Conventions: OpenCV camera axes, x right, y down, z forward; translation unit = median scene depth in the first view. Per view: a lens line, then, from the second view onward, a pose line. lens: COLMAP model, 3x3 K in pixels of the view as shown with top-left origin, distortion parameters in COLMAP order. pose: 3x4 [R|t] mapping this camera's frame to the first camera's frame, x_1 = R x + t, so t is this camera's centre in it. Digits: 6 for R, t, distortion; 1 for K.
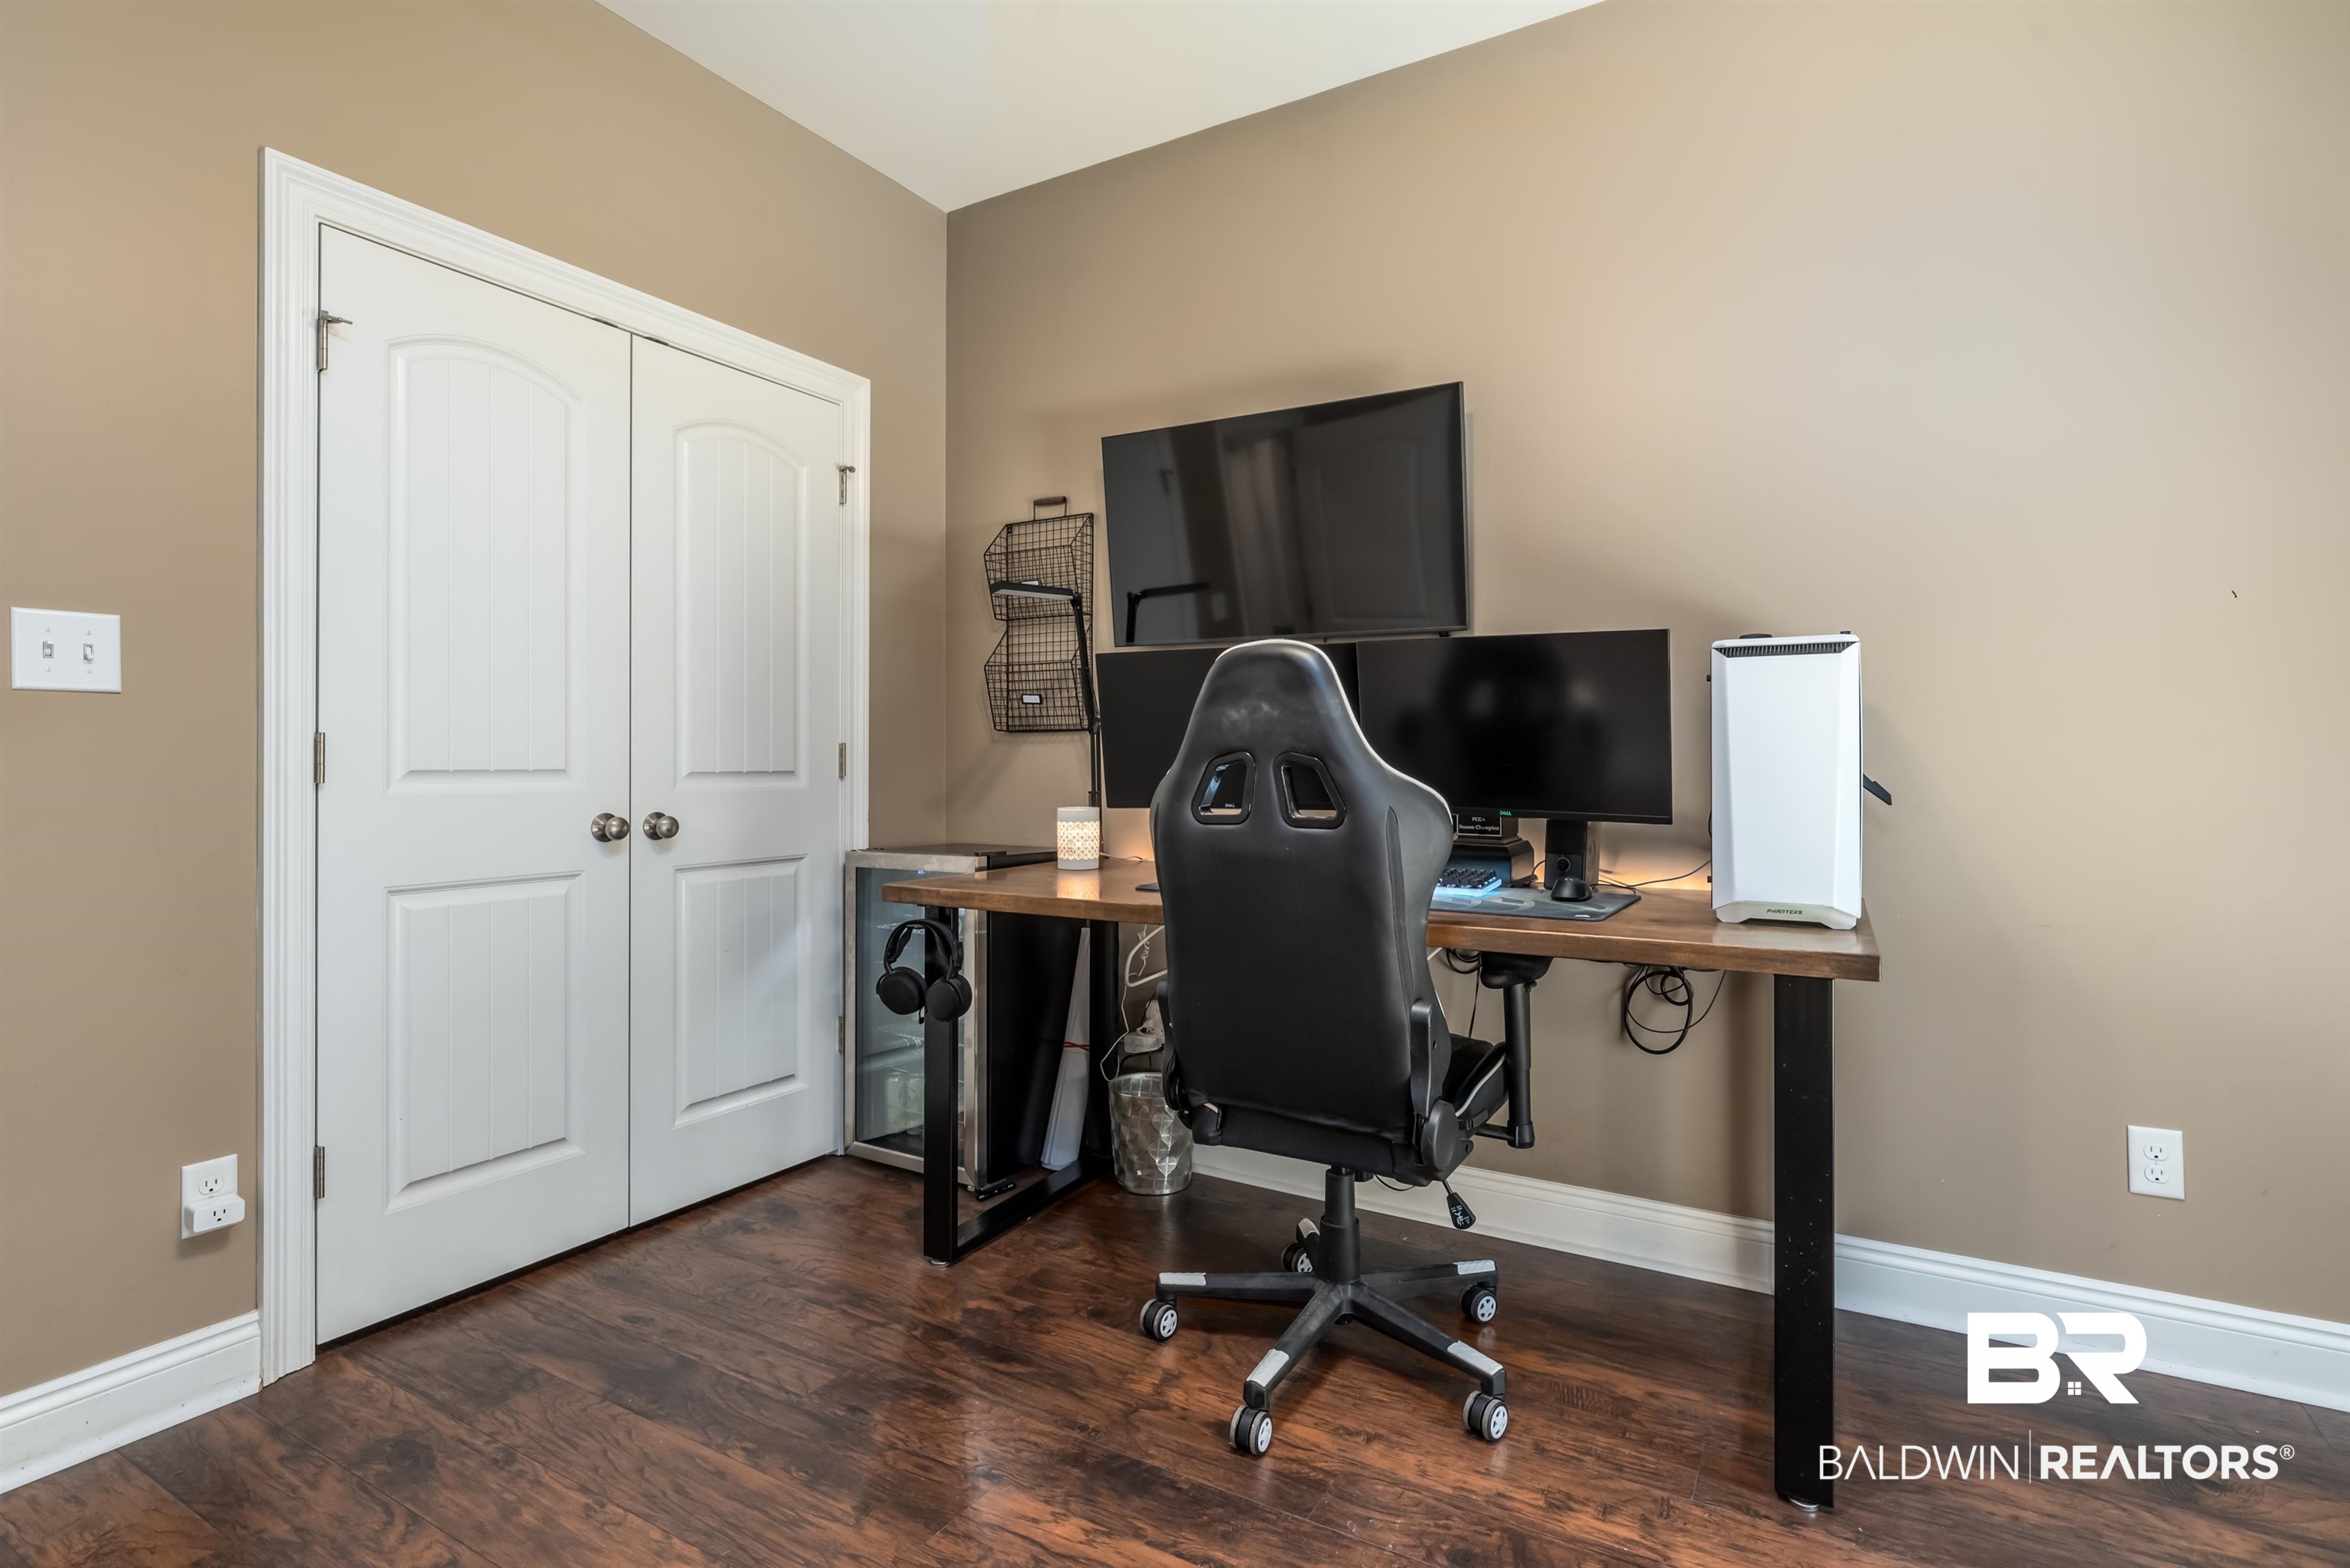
lens RADIAL K [[1137.9, 0, 1200.0], [0, 1137.9, 764.8], [0, 0, 1]] dist [-0.003830, 0.002272]
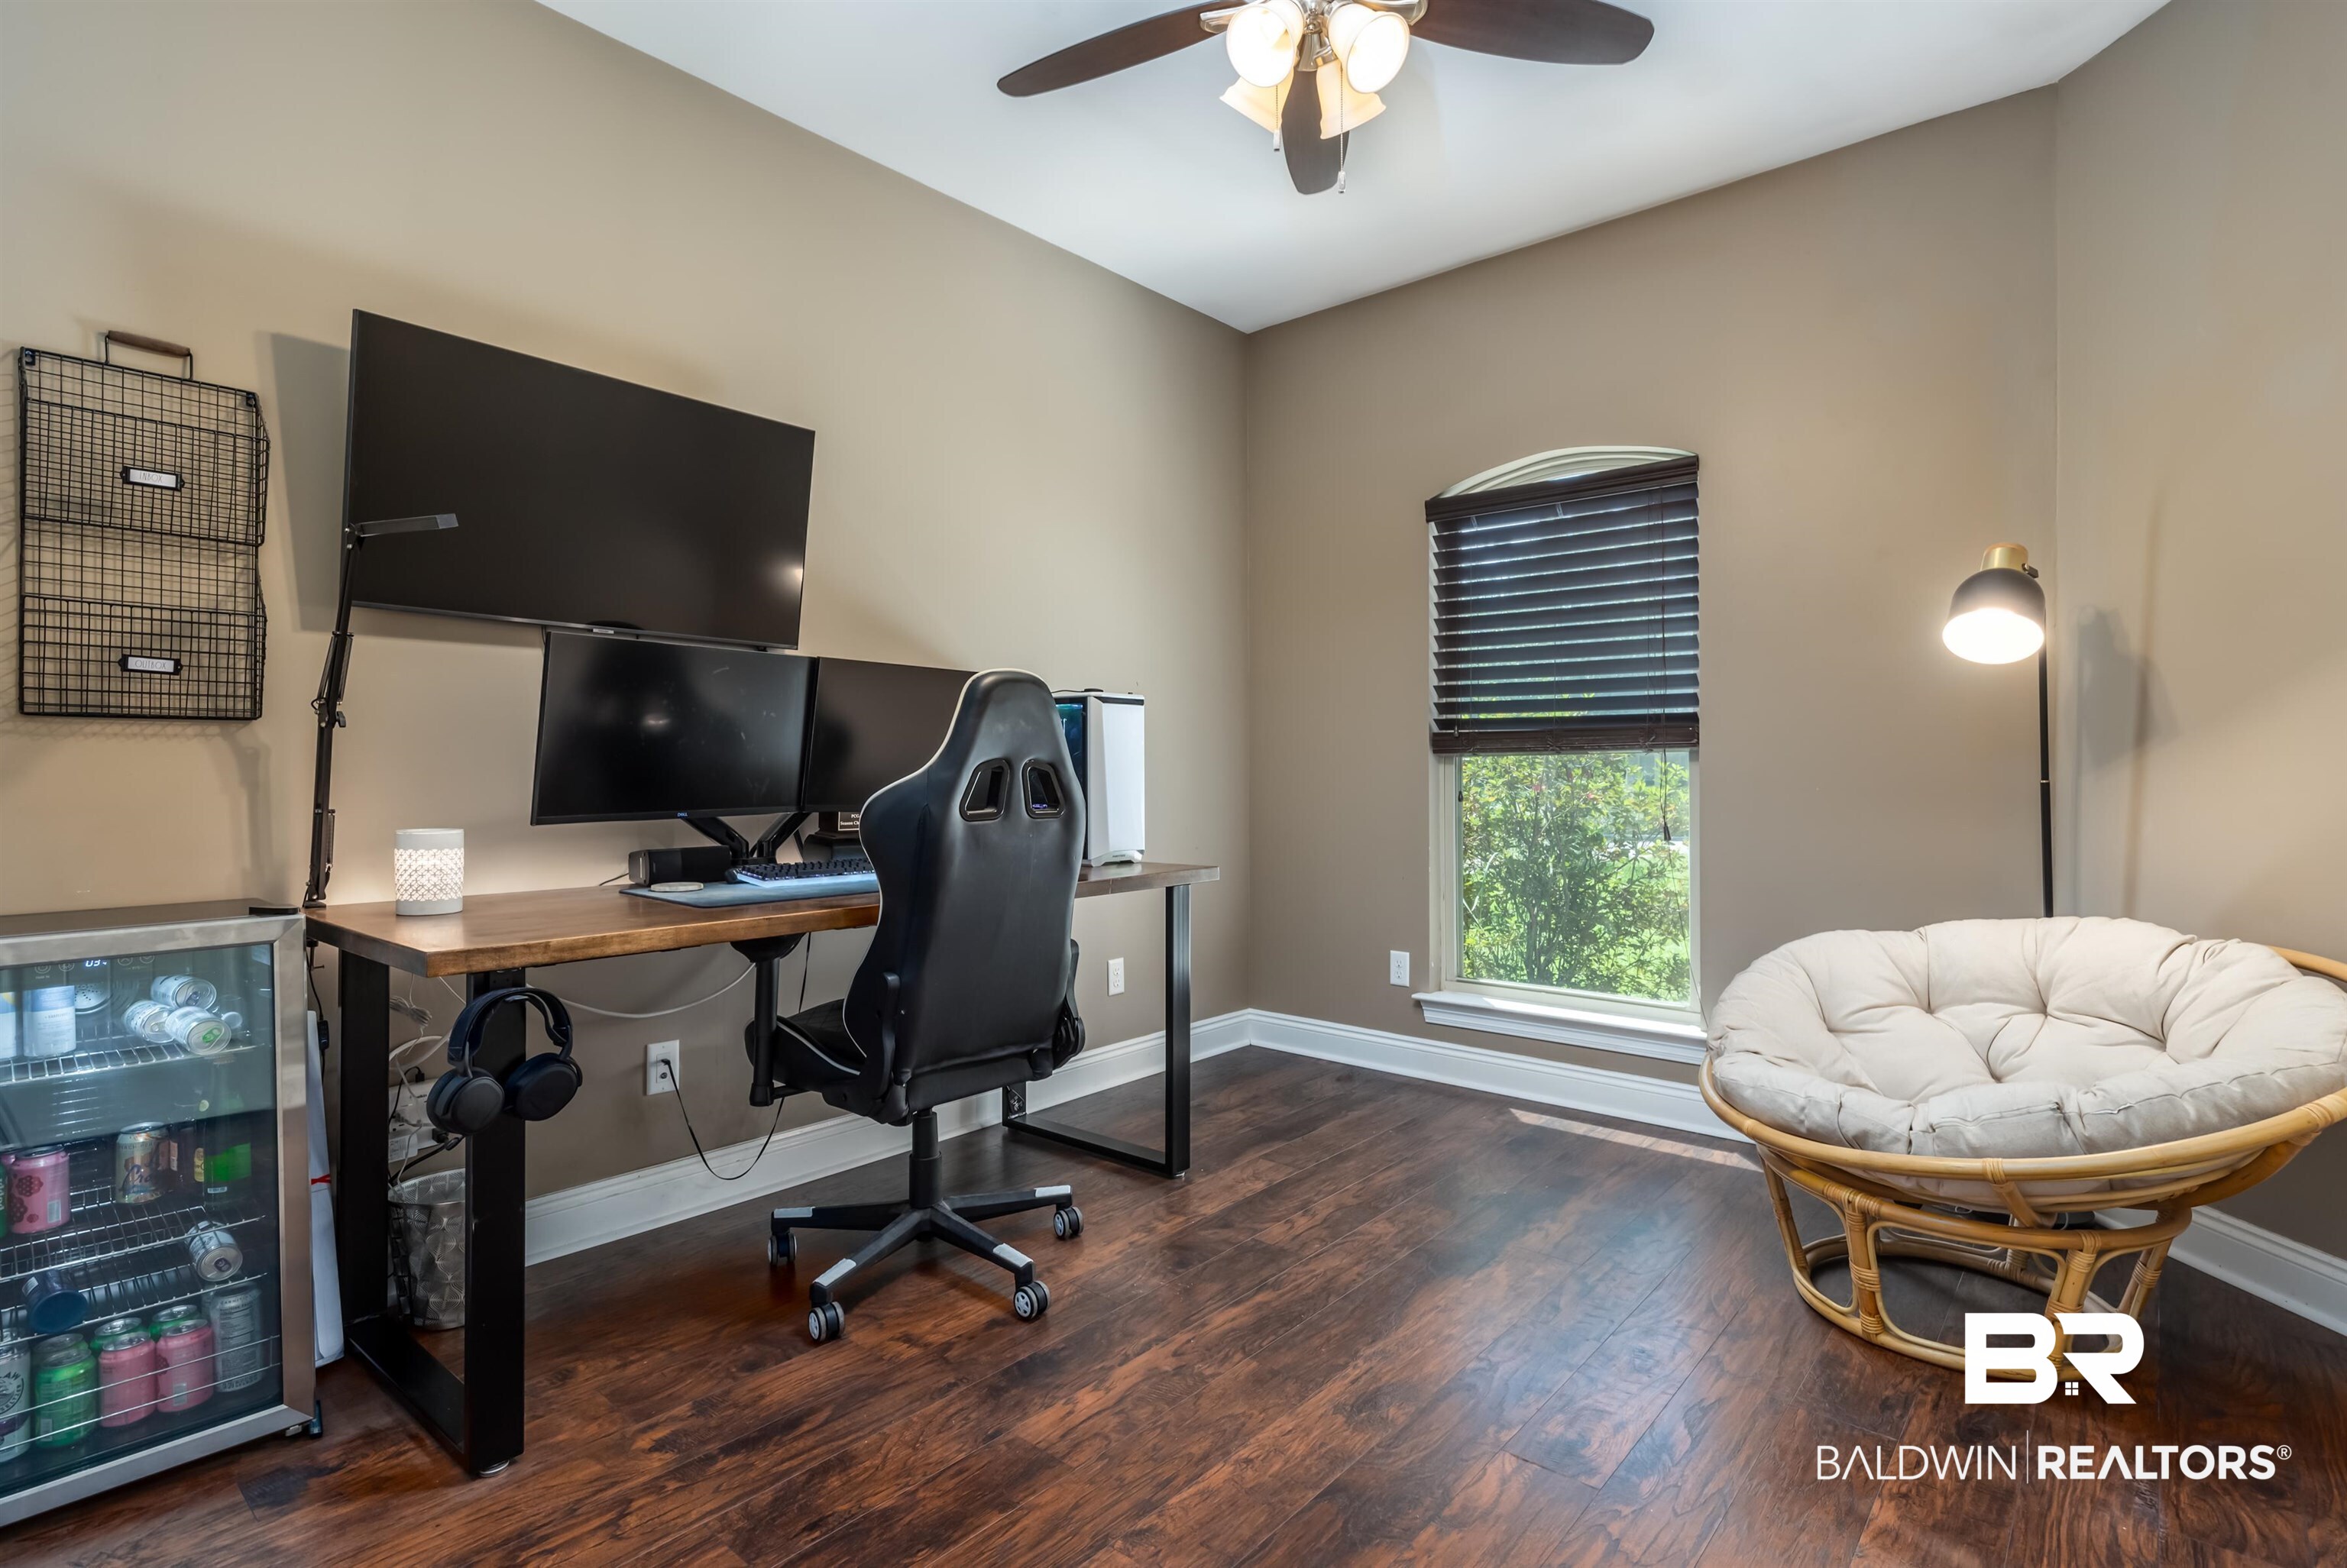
lens RADIAL K [[1136.3, 0, 1190.9], [0, 1136.3, 774.7], [0, 0, 1]] dist [-0.003830, 0.002272]
pose [[0.185405, -0.010513, 0.982606, -0.931139], [-0.003155, 0.999931, 0.011294, -0.009999], [-0.982657, -0.005194, 0.185359, 0.482038]]
